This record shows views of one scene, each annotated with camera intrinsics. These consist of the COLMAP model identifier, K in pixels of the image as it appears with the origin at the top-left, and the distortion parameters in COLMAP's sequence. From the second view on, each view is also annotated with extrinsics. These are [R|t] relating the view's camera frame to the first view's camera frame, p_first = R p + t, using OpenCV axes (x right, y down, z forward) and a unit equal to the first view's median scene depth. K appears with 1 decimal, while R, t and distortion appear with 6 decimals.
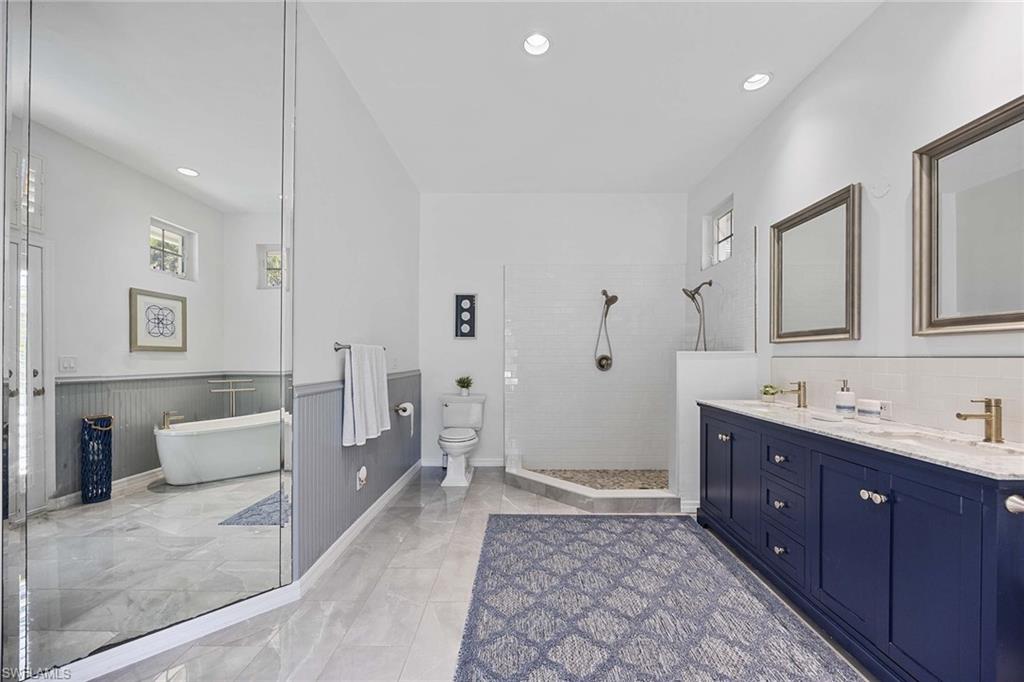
lens RADIAL K [[390.6, 0, 516.0], [0, 390.6, 354.5], [0, 0, 1]] dist [-0.001314, -0.000124]
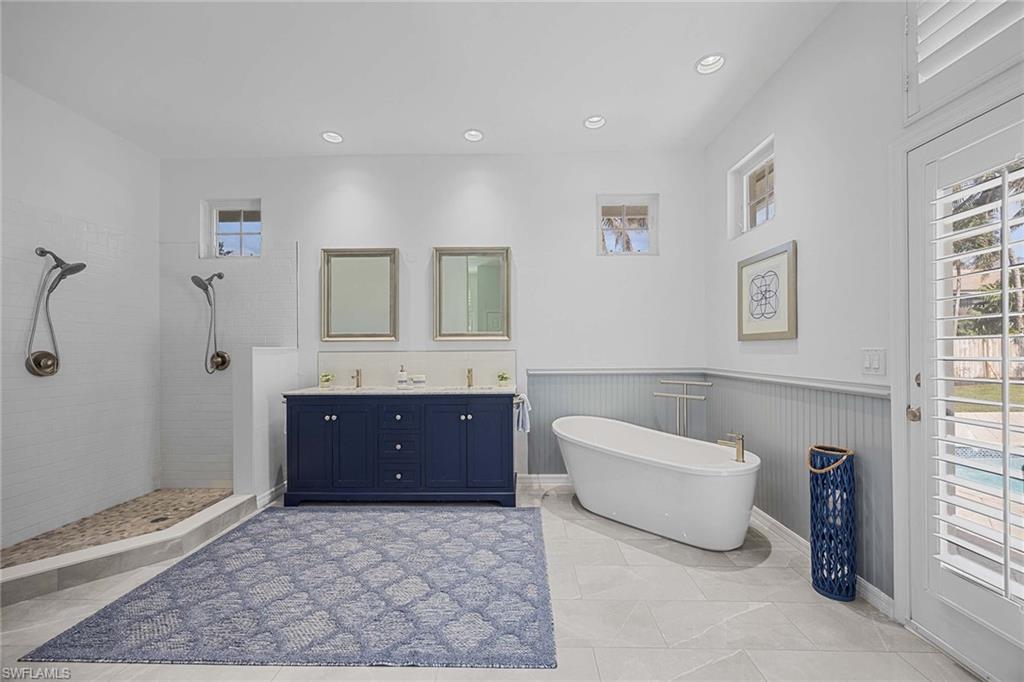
lens RADIAL K [[393.8, 0, 514.1], [0, 393.8, 347.5], [0, 0, 1]] dist [-0.002041, 0.000032]
pose [[0.013506, 0.006672, 0.999887, -0.610912], [0.001080, 0.999977, -0.006687, 0.000410], [-0.999908, 0.001170, 0.013498, 0.354909]]
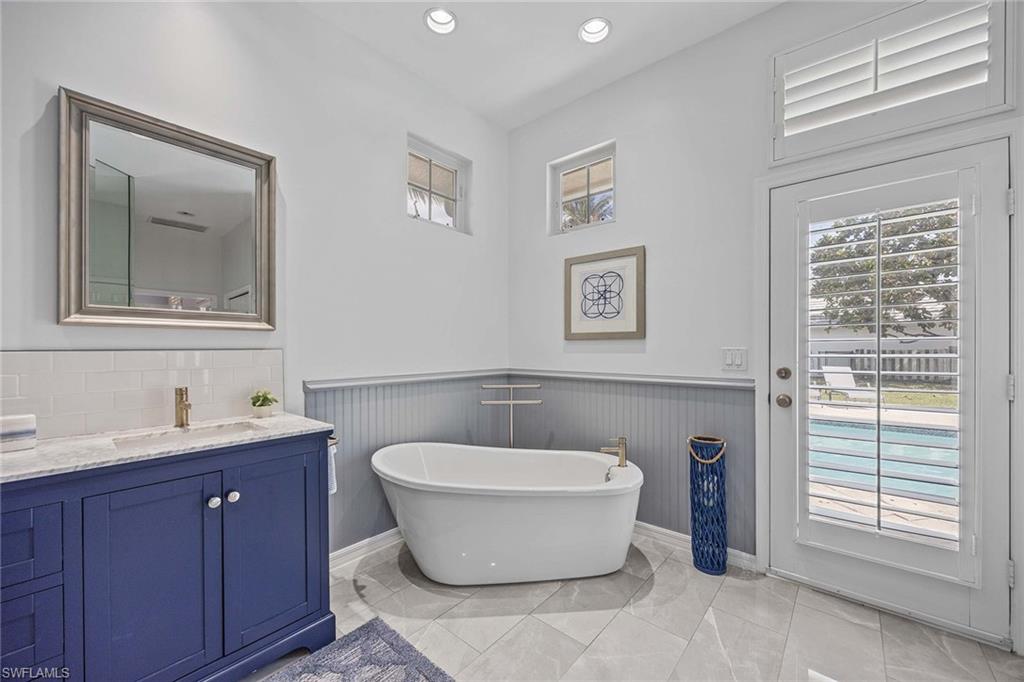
lens RADIAL K [[393.8, 0, 514.1], [0, 393.8, 347.5], [0, 0, 1]] dist [-0.002041, 0.000032]
pose [[-0.766477, 0.000692, 0.642271, -0.110225], [-0.002440, 0.999989, -0.003989, 0.001032], [-0.642267, -0.004625, -0.766467, 0.639129]]
